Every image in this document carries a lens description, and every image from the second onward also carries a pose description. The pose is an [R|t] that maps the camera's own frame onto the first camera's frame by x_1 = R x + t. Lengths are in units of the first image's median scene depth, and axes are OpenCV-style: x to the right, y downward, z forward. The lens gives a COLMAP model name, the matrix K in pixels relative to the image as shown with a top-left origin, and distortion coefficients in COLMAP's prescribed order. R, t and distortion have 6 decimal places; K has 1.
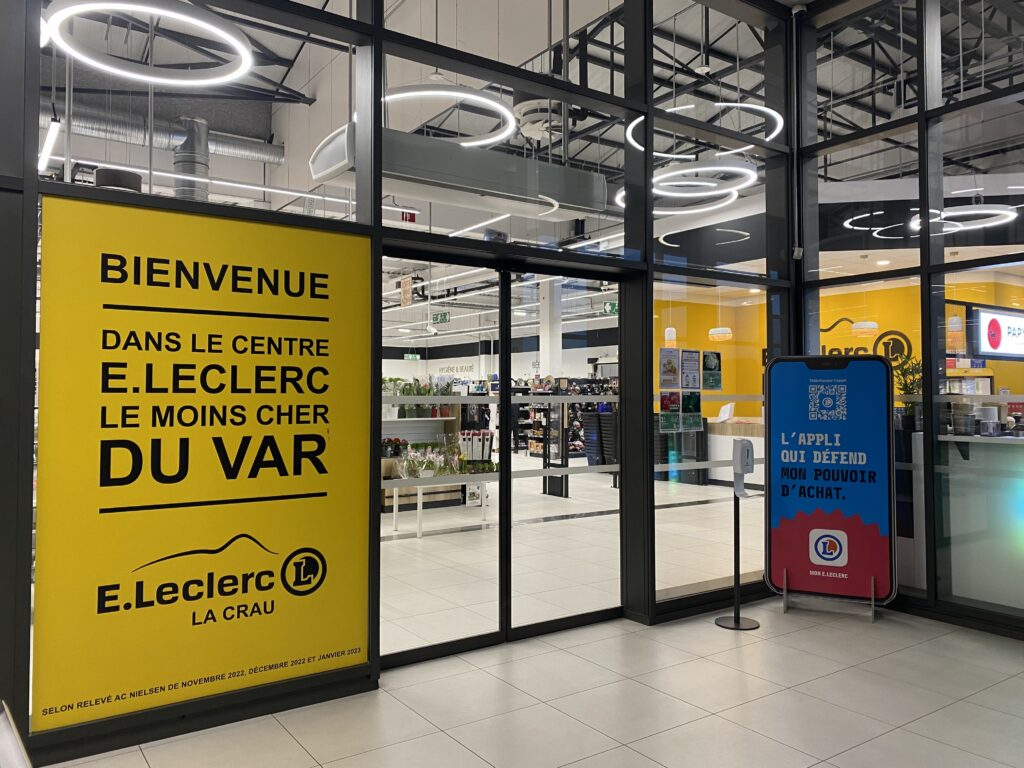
lens RADIAL K [[777.8, 0, 511.0], [0, 777.8, 381.7], [0, 0, 1]] dist [0.006056, -0.003542]
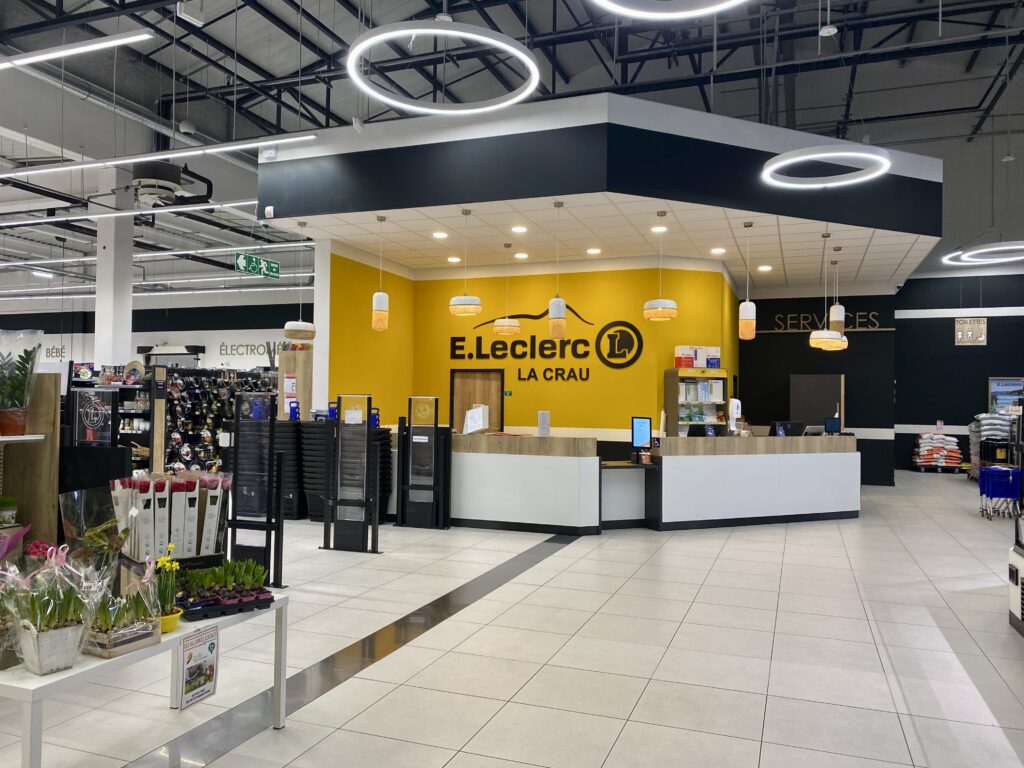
lens RADIAL K [[777.8, 0, 515.0], [0, 777.8, 387.6], [0, 0, 1]] dist [0.006056, -0.003542]
pose [[0.818213, 0.021157, 0.574526, -0.076564], [-0.022290, 0.999739, -0.005071, 0.012323], [-0.574483, -0.008657, 0.818471, 0.374742]]
